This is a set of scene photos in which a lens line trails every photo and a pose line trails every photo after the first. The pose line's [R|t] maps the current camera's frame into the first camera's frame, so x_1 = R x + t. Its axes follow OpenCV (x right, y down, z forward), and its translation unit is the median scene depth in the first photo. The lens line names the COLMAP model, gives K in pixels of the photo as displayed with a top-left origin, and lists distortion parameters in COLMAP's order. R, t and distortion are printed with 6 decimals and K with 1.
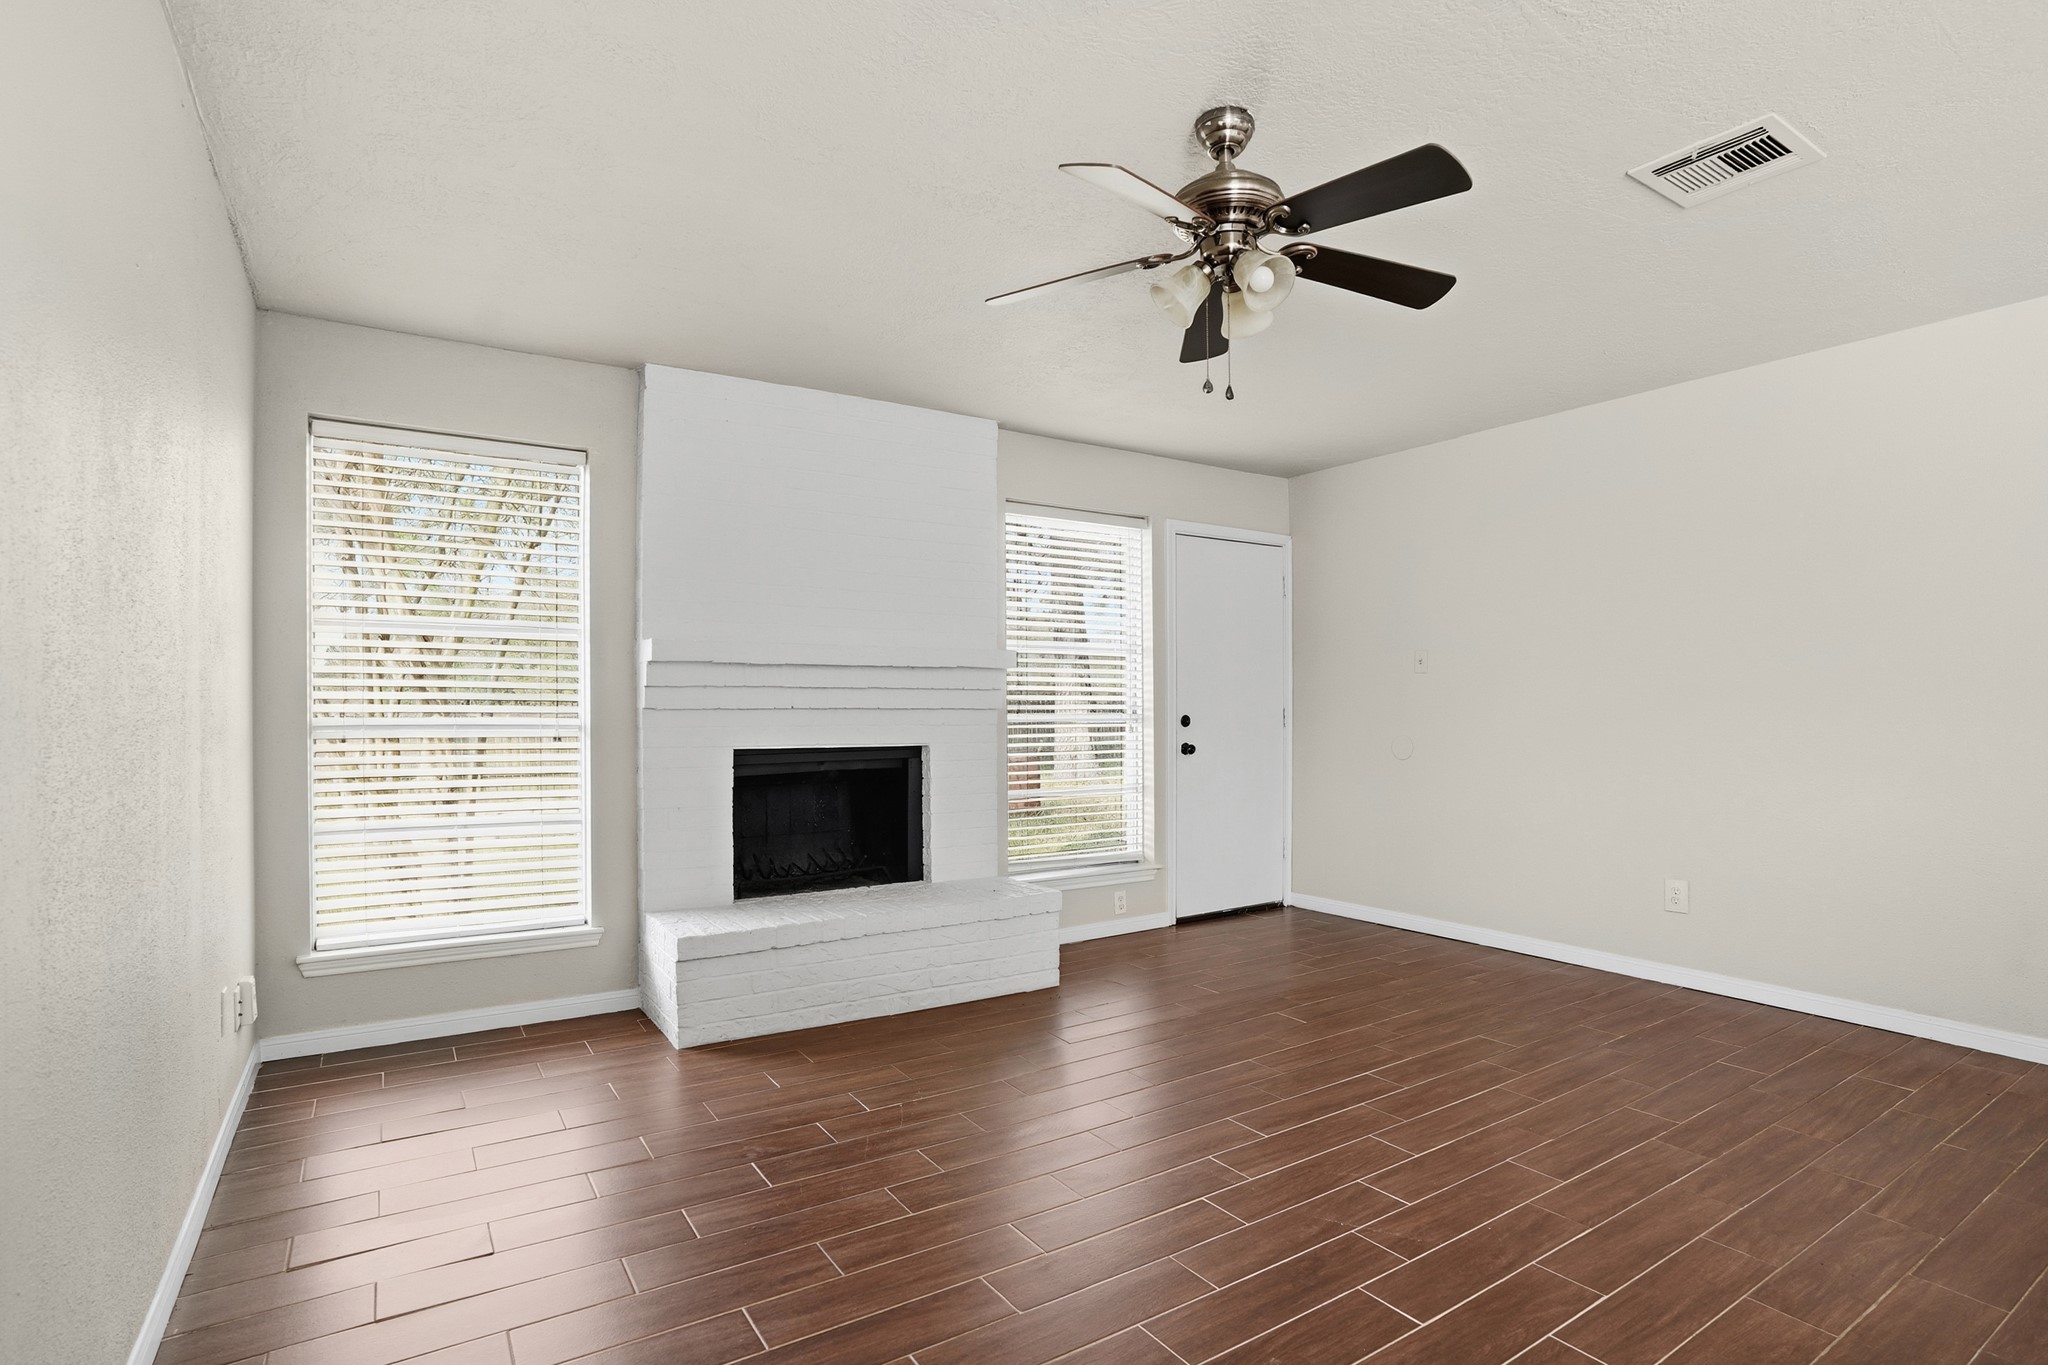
lens RADIAL K [[997.6, 0, 1020.7], [0, 997.6, 715.7], [0, 0, 1]] dist [-0.002458, 0.000580]
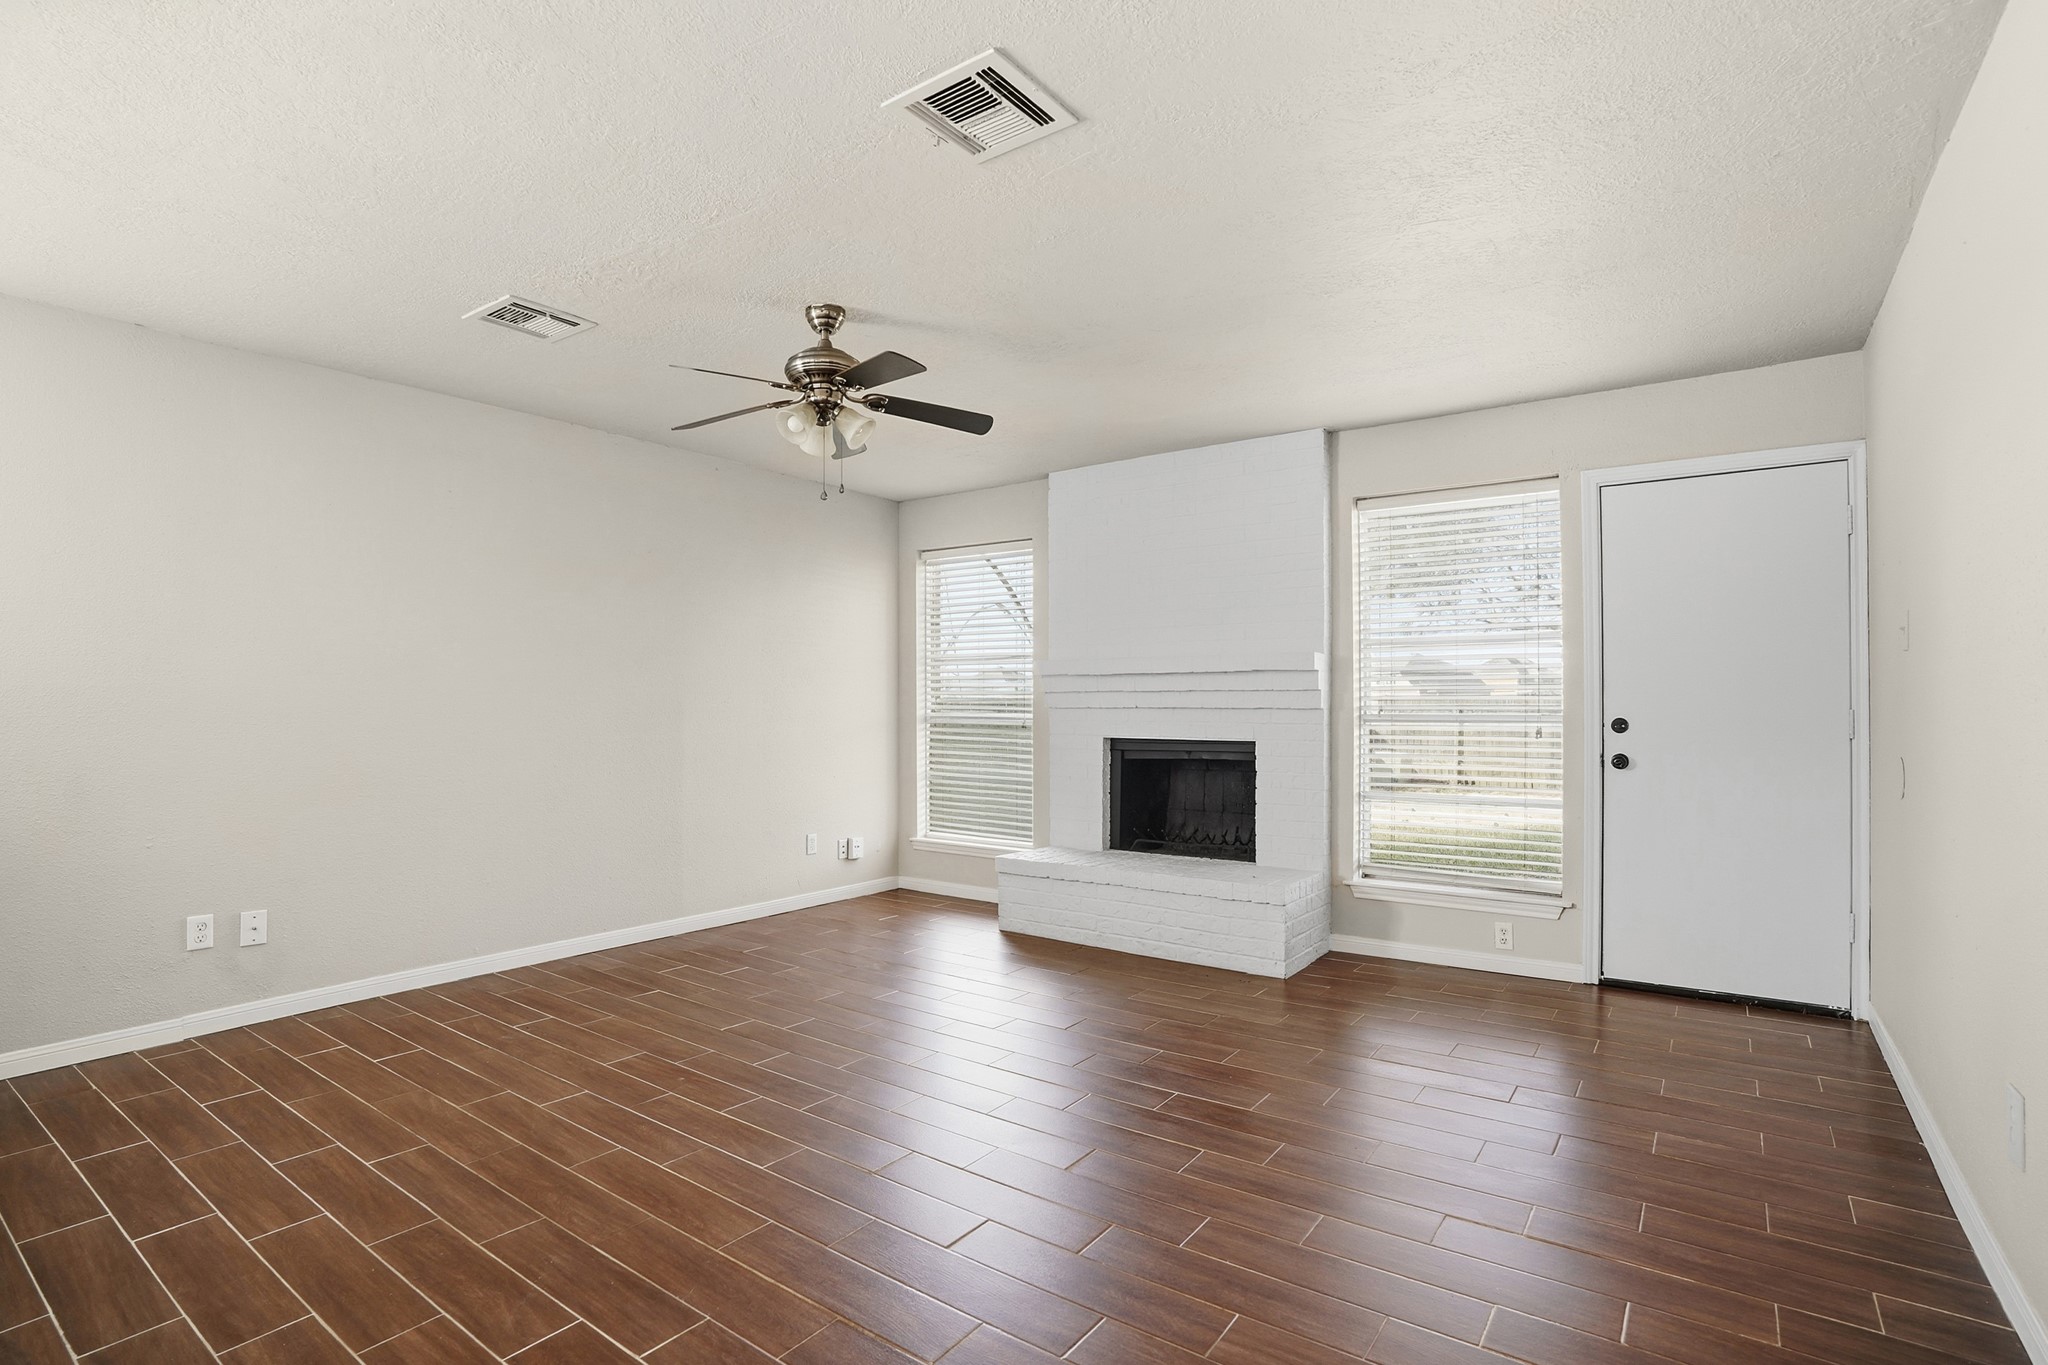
lens RADIAL K [[1028.8, 0, 1024.0], [0, 1028.8, 682.5], [0, 0, 1]] dist [-0.058739, 0.036808]
pose [[0.353394, -0.019567, -0.935270, 0.845200], [-0.005491, 0.999721, -0.022990, -0.008302], [0.935458, 0.013261, 0.353188, 0.336336]]
